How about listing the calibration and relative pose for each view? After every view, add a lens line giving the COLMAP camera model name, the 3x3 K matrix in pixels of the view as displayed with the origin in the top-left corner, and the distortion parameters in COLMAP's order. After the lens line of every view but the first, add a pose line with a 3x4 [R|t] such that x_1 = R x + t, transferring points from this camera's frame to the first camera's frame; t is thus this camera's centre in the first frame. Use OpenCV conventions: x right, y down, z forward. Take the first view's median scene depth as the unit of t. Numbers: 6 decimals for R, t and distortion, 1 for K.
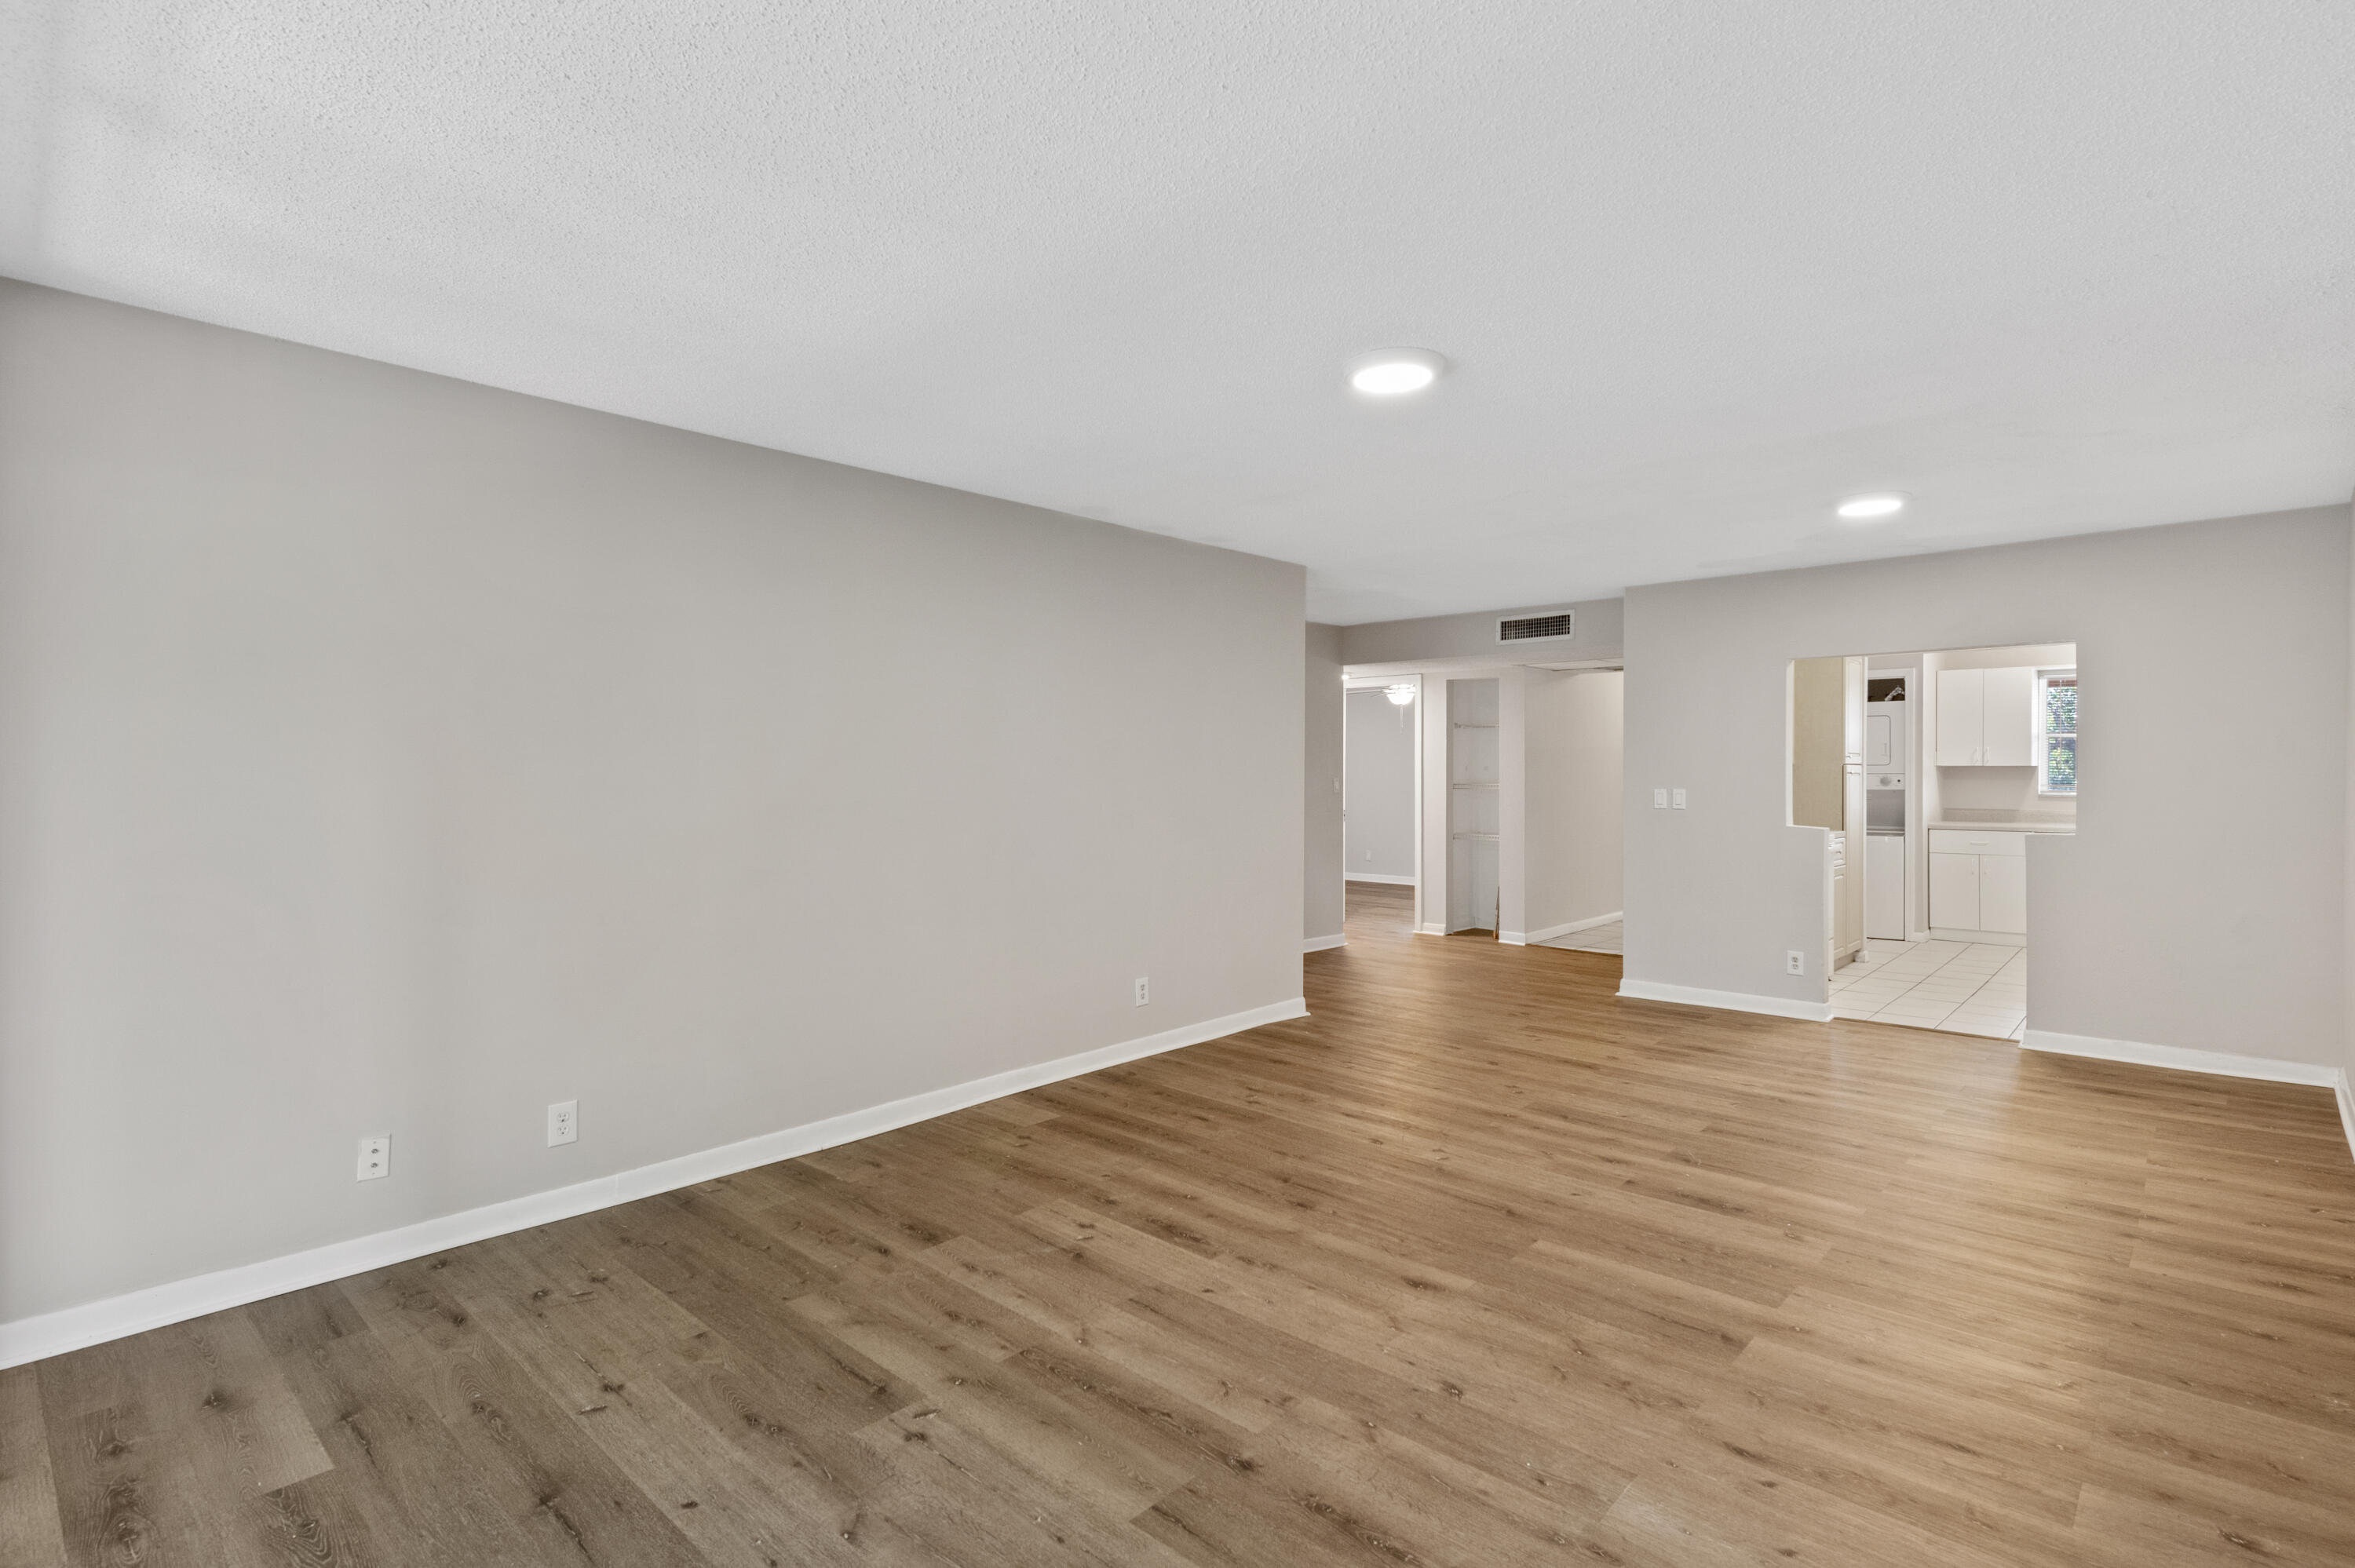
lens RADIAL K [[1125.5, 0, 1180.8], [0, 1125.5, 779.6], [0, 0, 1]] dist [0.013019, -0.001632]
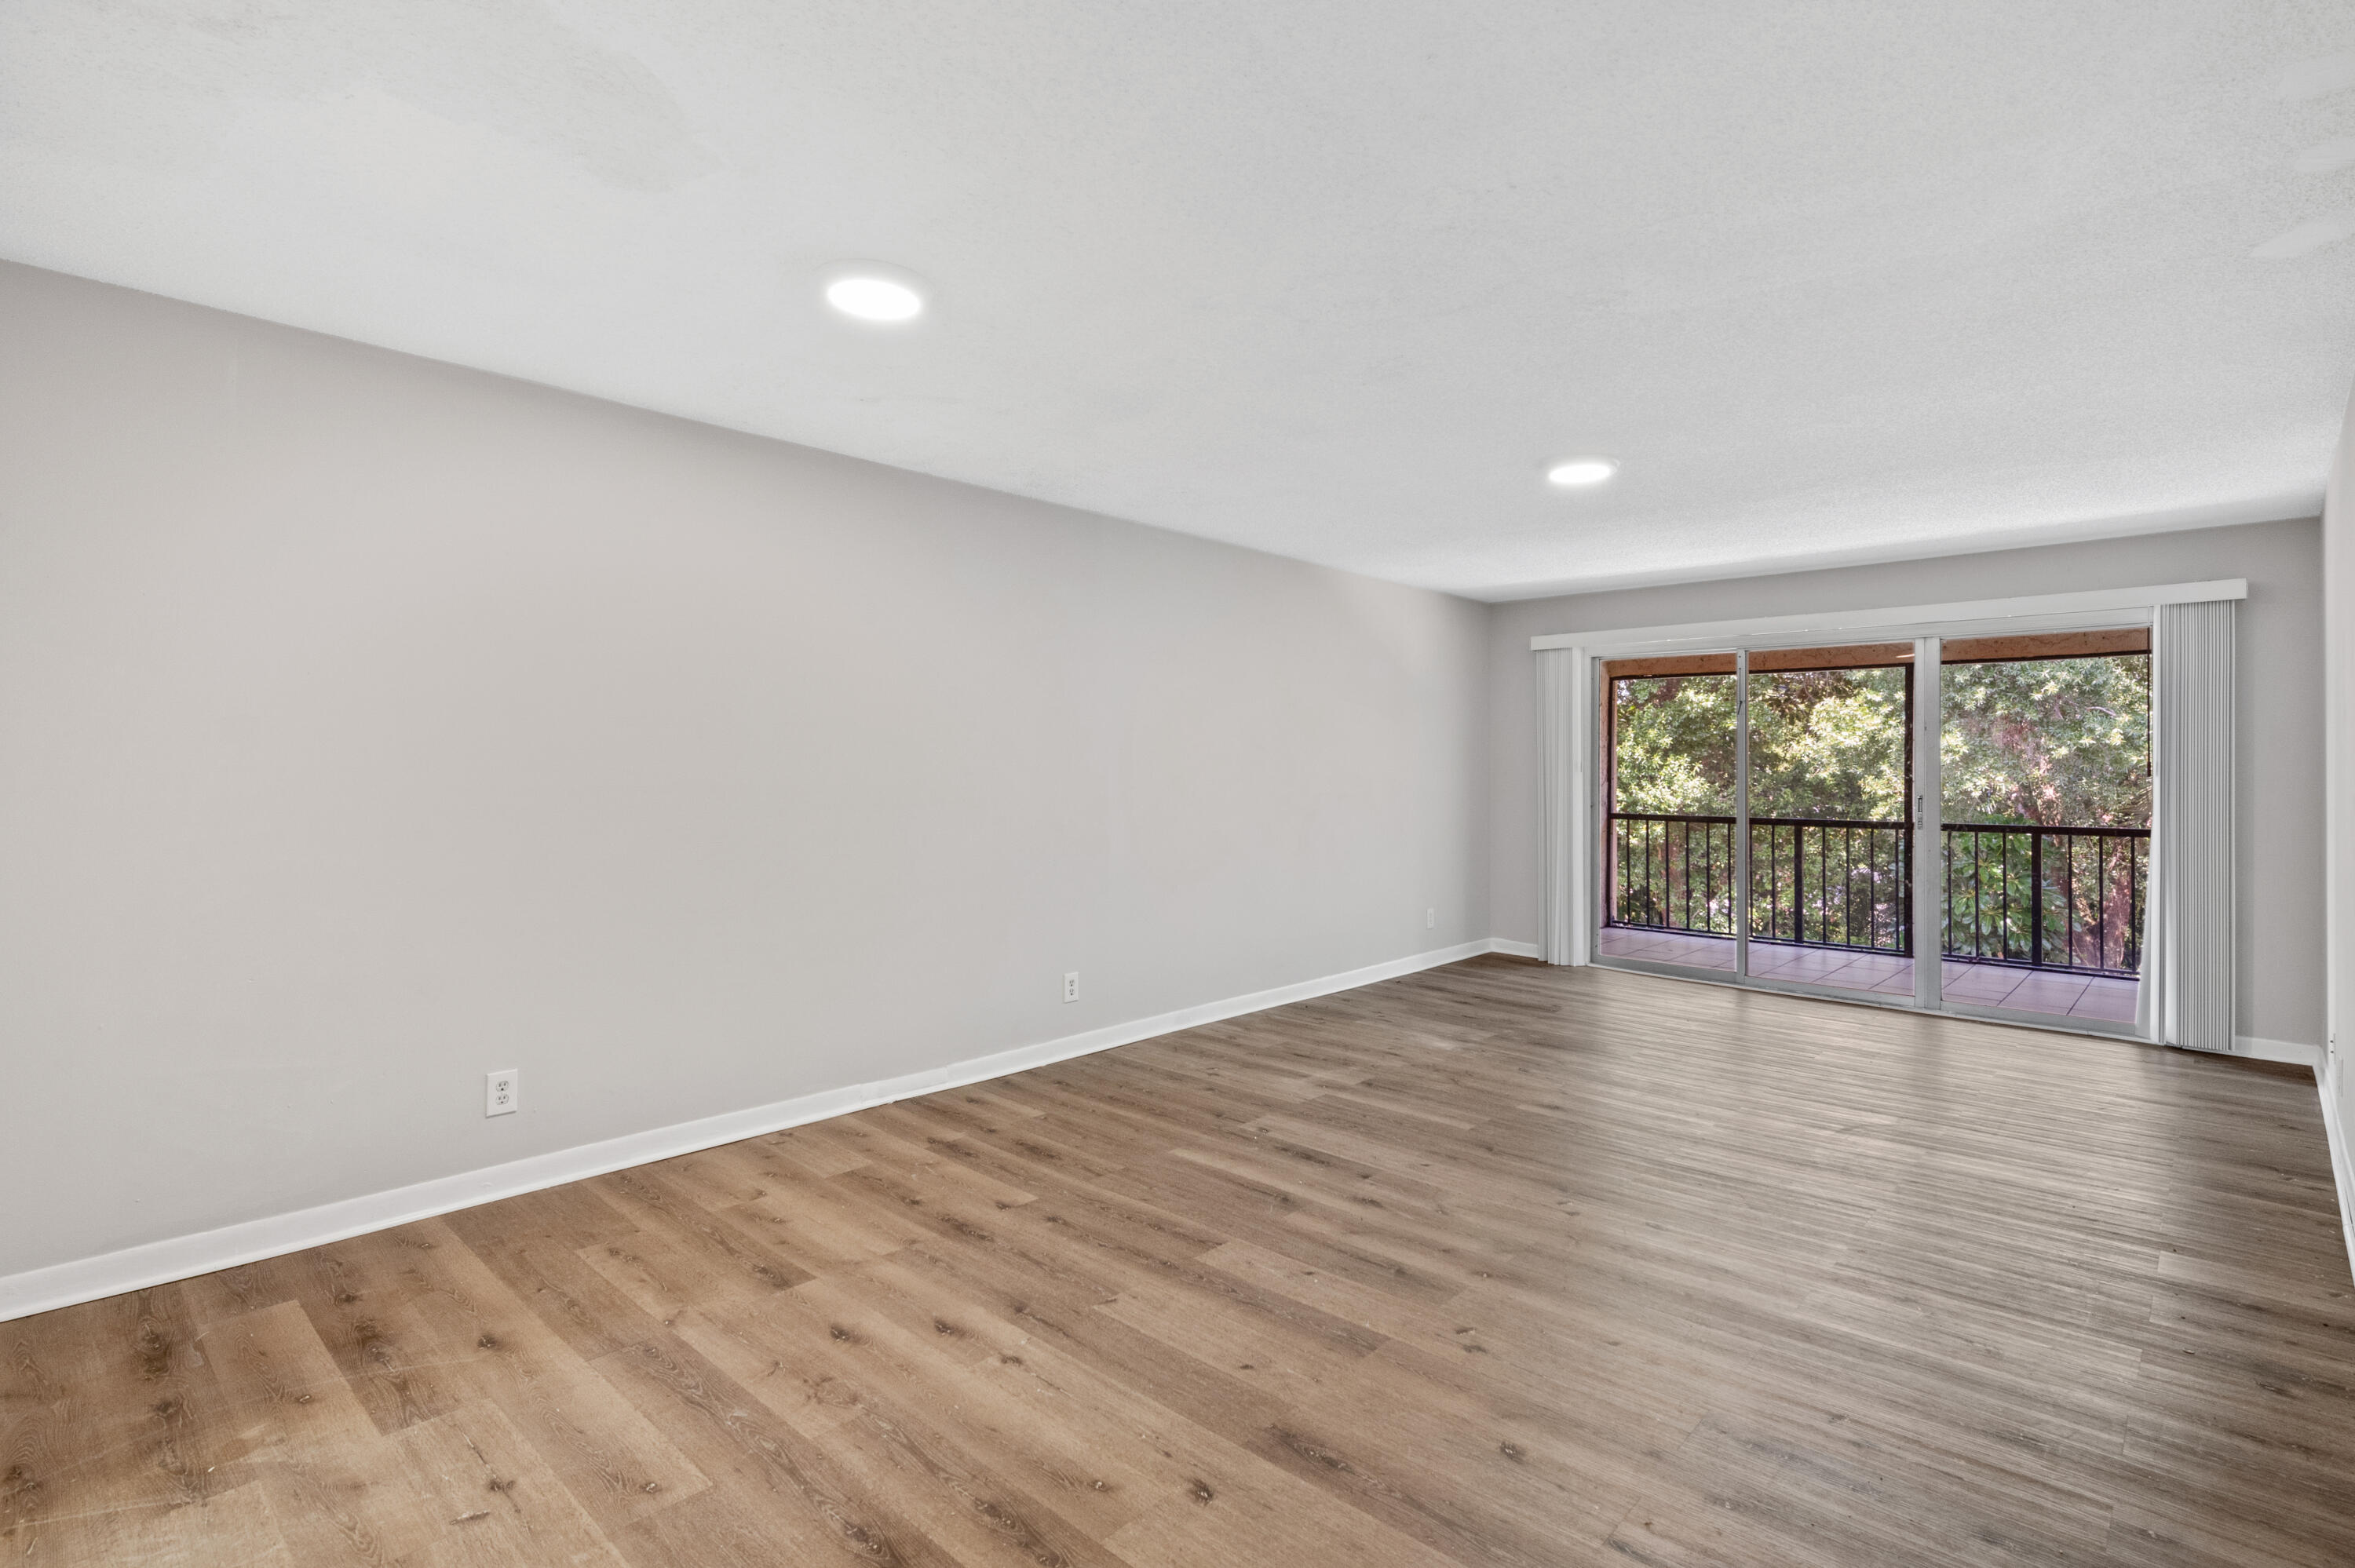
lens RADIAL K [[1125.5, 0, 1180.3], [0, 1125.5, 765.0], [0, 0, 1]] dist [0.013019, -0.001632]
pose [[-0.999991, -0.003225, 0.002883, 0.596716], [-0.003216, 0.999990, 0.003015, -0.001742], [-0.002893, 0.003005, -0.999991, 2.119280]]
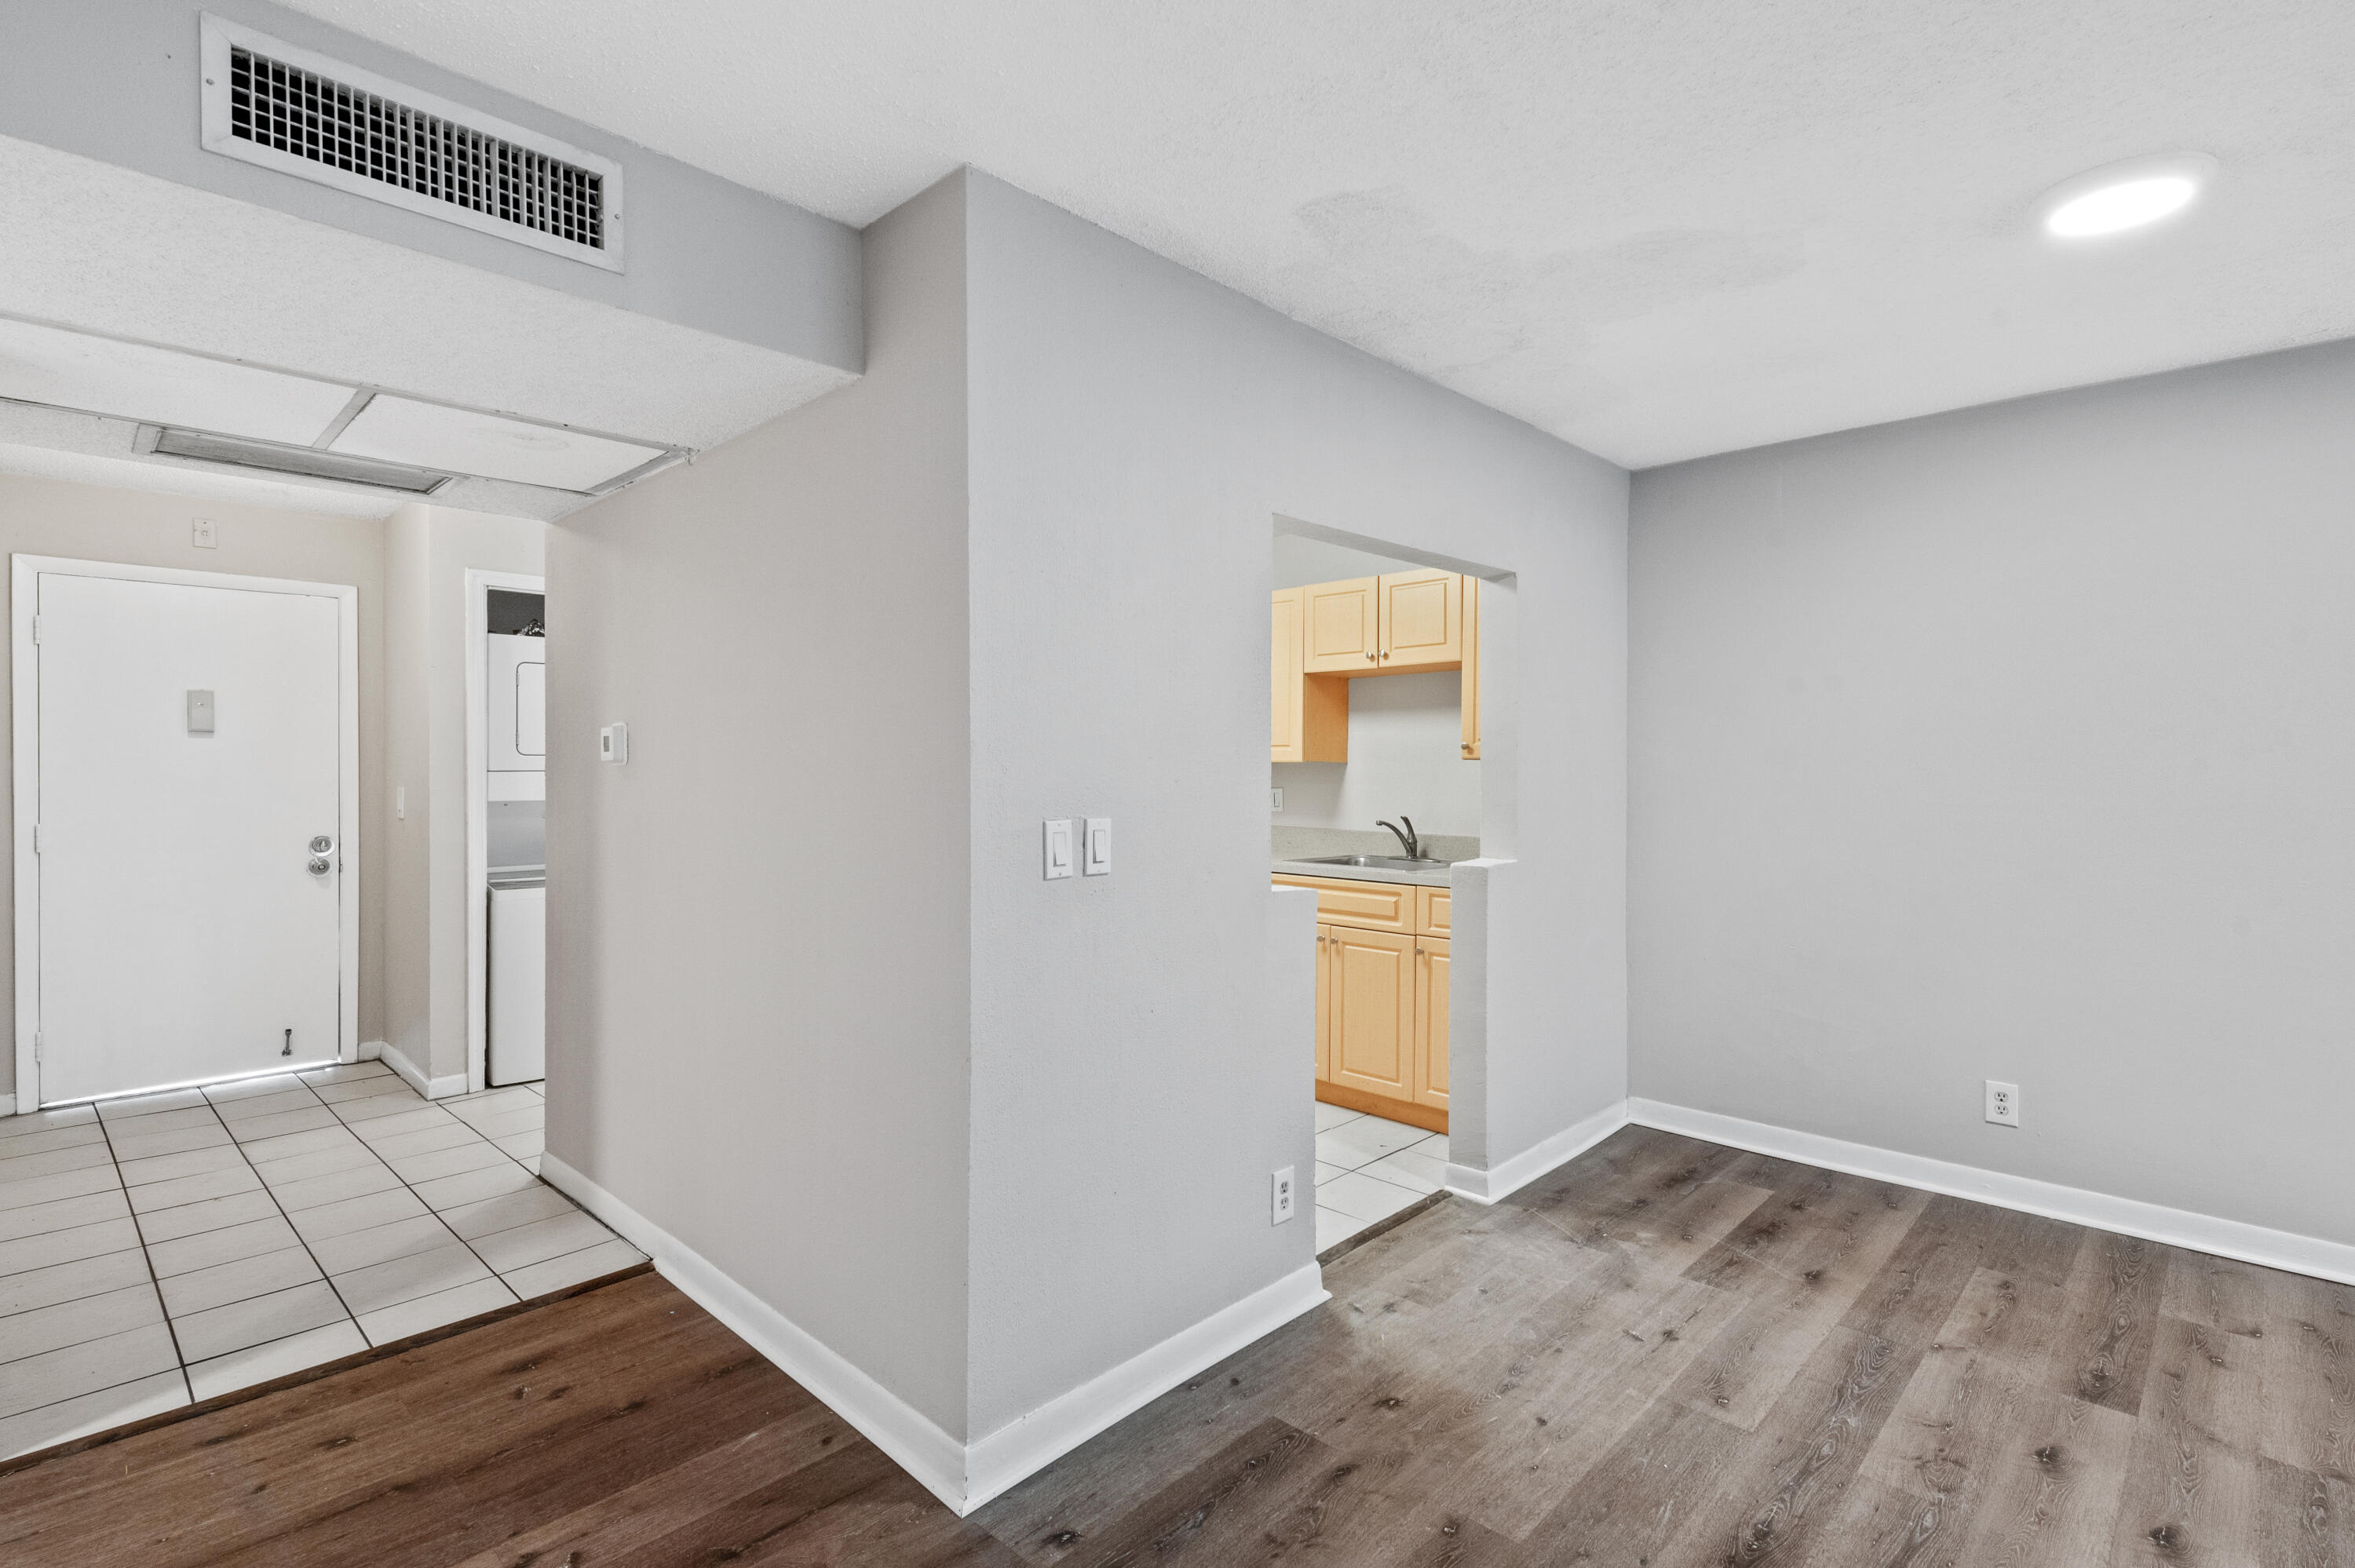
lens RADIAL K [[1125.5, 0, 1184.3], [0, 1125.5, 773.3], [0, 0, 1]] dist [0.013019, -0.001632]
pose [[0.014345, -0.003996, 0.999889, 0.170879], [0.005269, 0.999978, 0.003921, -0.012644], [-0.999883, 0.005212, 0.014366, 1.846388]]
